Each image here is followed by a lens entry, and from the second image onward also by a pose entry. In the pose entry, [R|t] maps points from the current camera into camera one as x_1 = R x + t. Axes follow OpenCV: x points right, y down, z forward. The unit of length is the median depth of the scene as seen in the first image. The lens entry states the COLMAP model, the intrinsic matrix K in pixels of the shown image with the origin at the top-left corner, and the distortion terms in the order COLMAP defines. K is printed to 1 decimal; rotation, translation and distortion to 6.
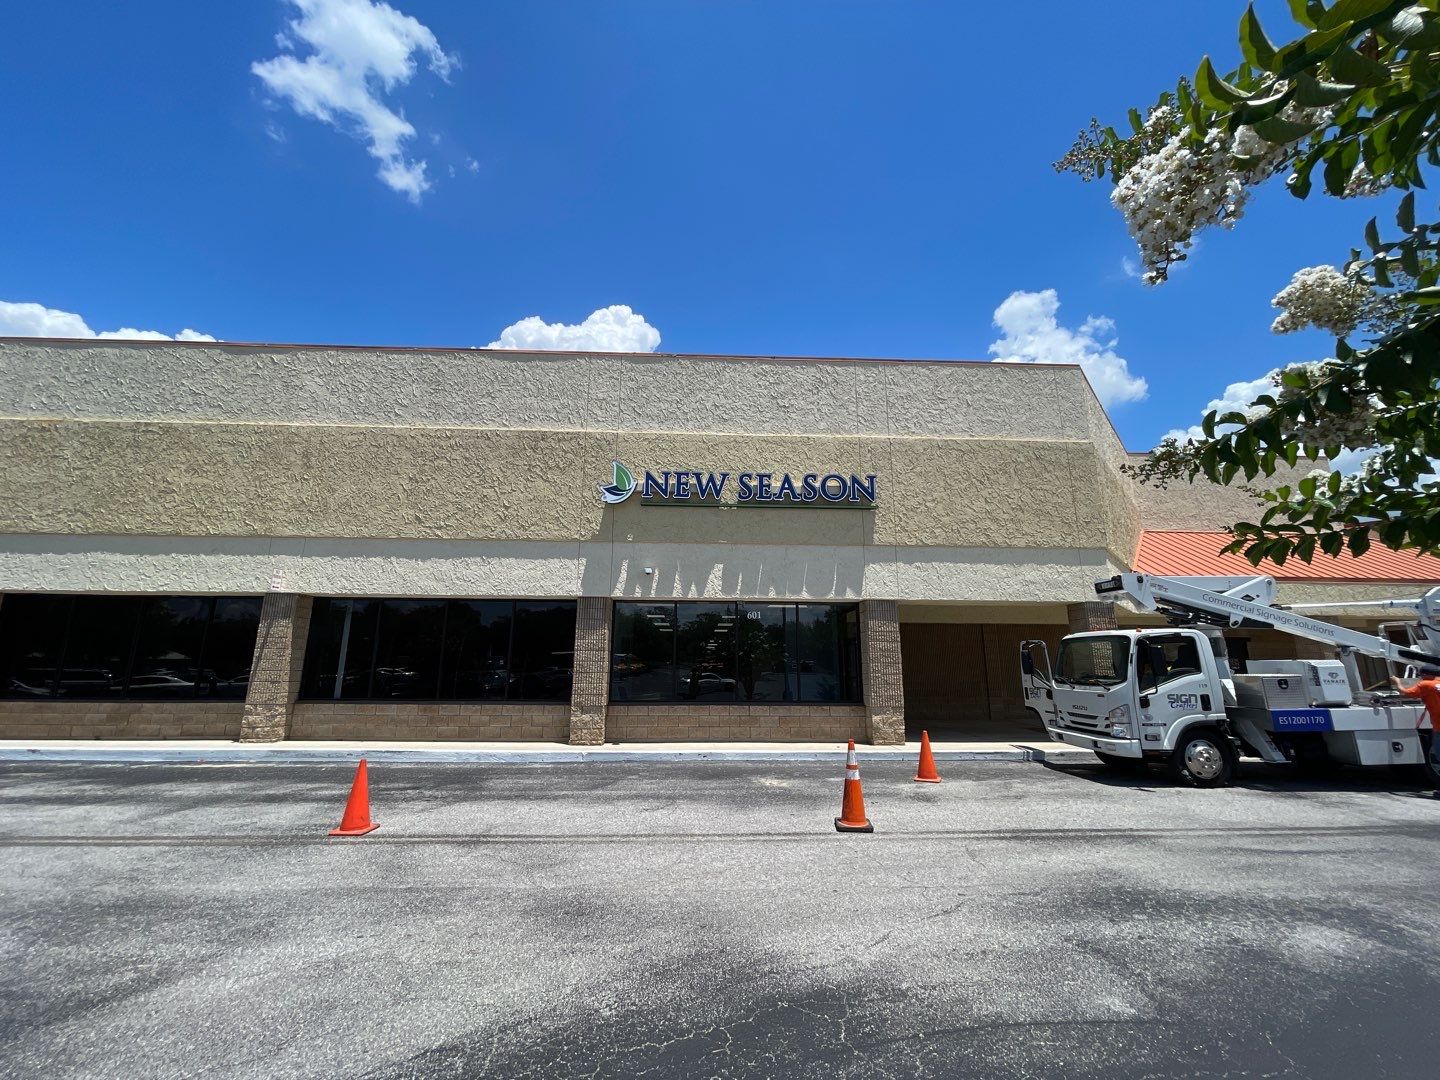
lens RADIAL K [[576.3, 0, 713.3], [0, 576.3, 536.6], [0, 0, 1]] dist [-0.006587, -0.000998]
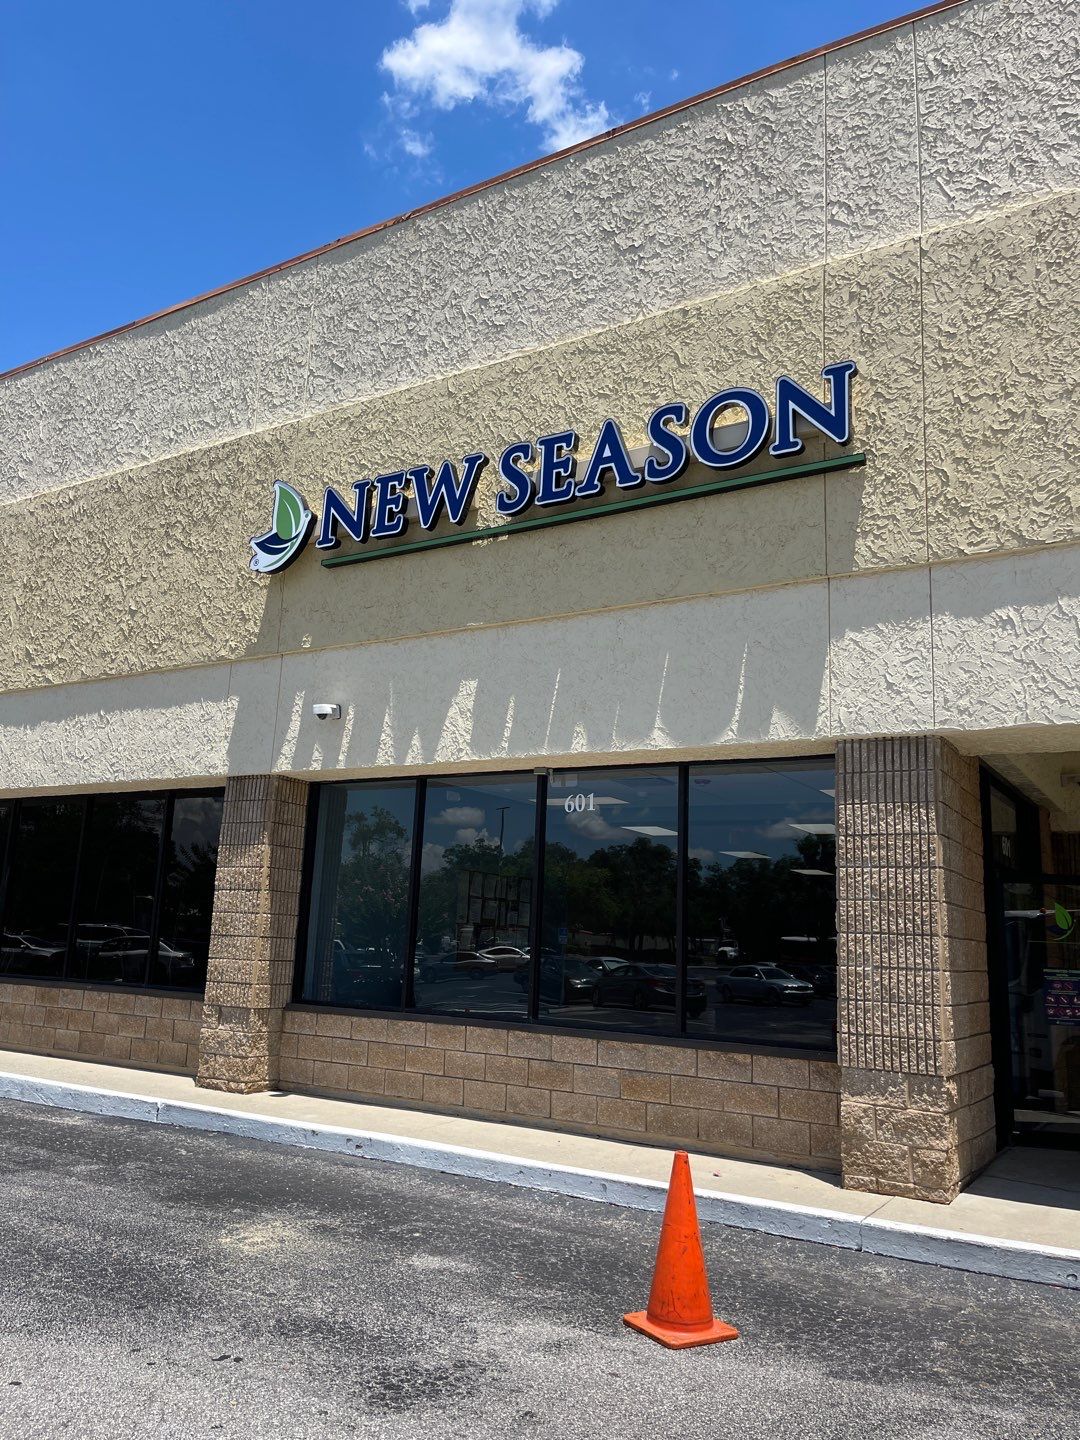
lens RADIAL K [[1082.6, 0, 513.5], [0, 1082.6, 718.0], [0, 0, 1]] dist [0.054934, -0.070981]
pose [[0.824886, -0.083876, -0.559042, 0.468747], [0.086461, 0.996015, -0.021862, 0.095674], [0.558648, -0.030302, 0.828851, 0.385296]]
